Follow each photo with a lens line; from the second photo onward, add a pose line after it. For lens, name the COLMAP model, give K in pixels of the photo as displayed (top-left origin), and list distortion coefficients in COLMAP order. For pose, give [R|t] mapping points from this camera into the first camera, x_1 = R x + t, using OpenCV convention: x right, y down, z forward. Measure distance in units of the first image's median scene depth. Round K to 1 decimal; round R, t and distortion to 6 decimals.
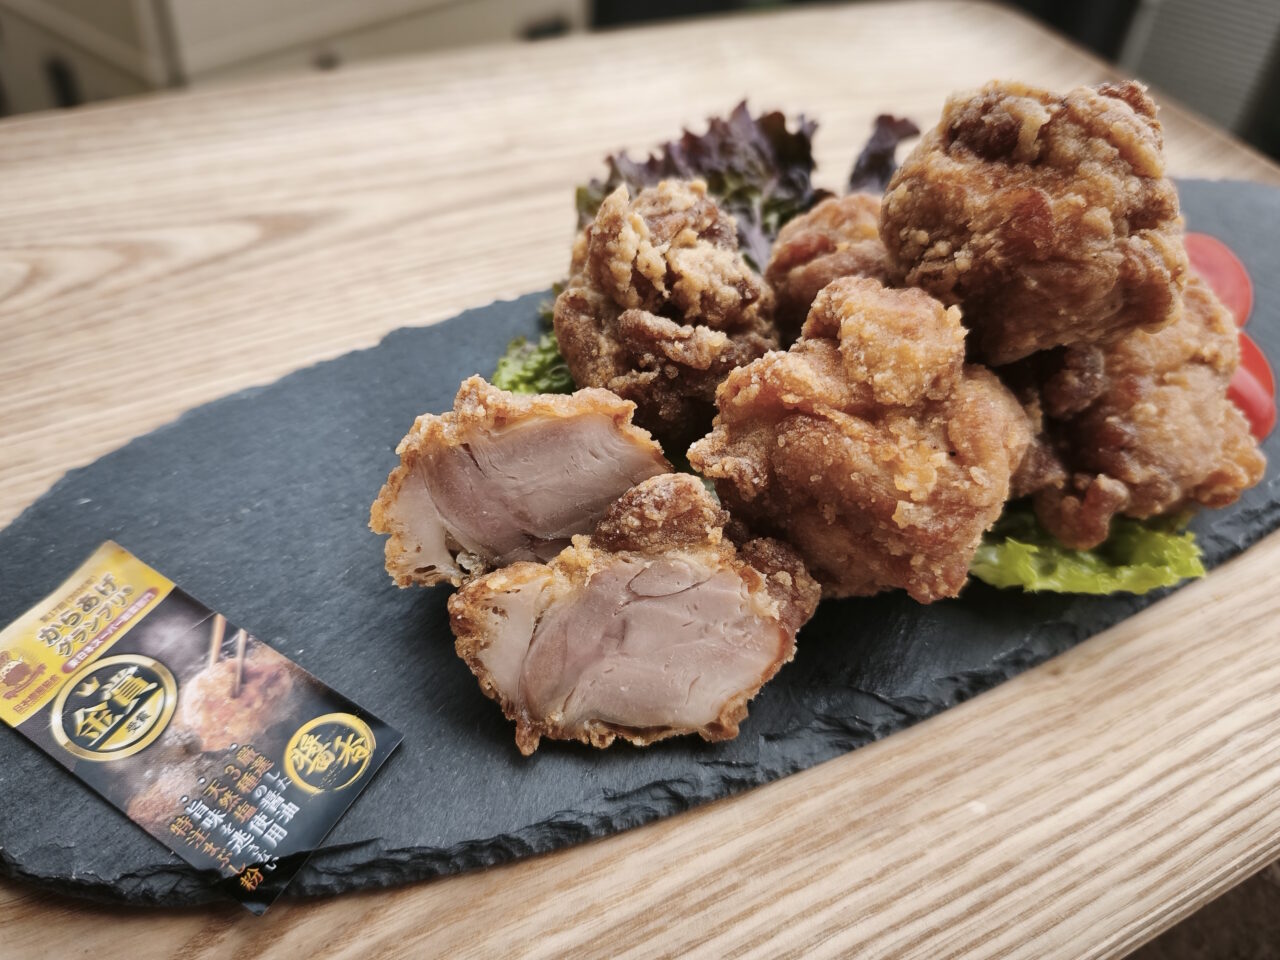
lens RADIAL K [[852.6, 0, 571.7], [0, 852.6, 478.0], [0, 0, 1]] dist [-0.010297, -0.003756]
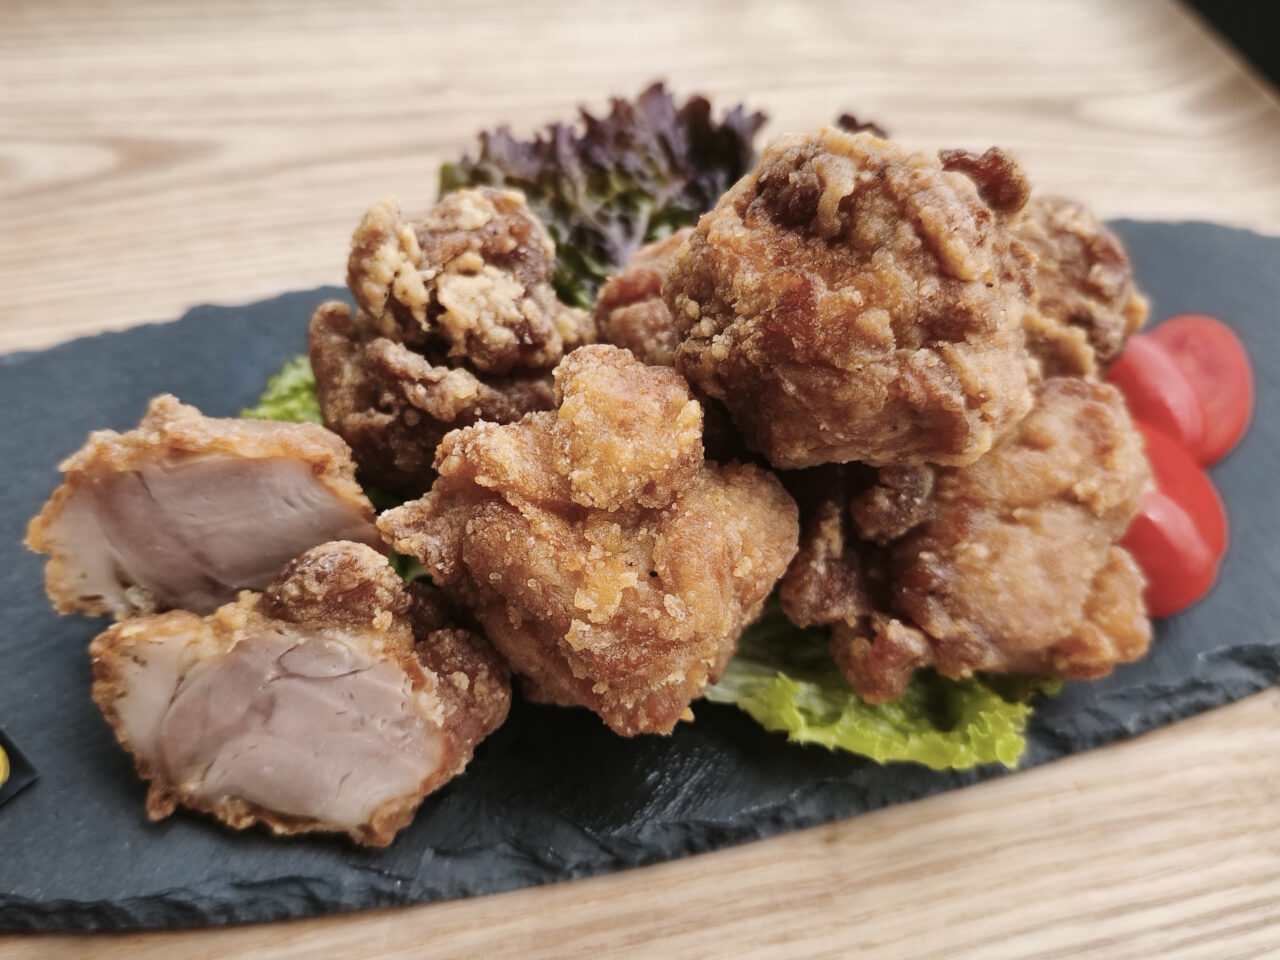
lens RADIAL K [[1079.9, 0, 640.0], [0, 1079.9, 480.0], [0, 0, 1]] dist [-0.010701, -0.005831]
pose [[0.982105, 0.157538, -0.103209, 0.507680], [-0.152806, 0.986871, 0.052301, -0.168643], [0.110093, -0.035594, 0.993284, -0.066887]]
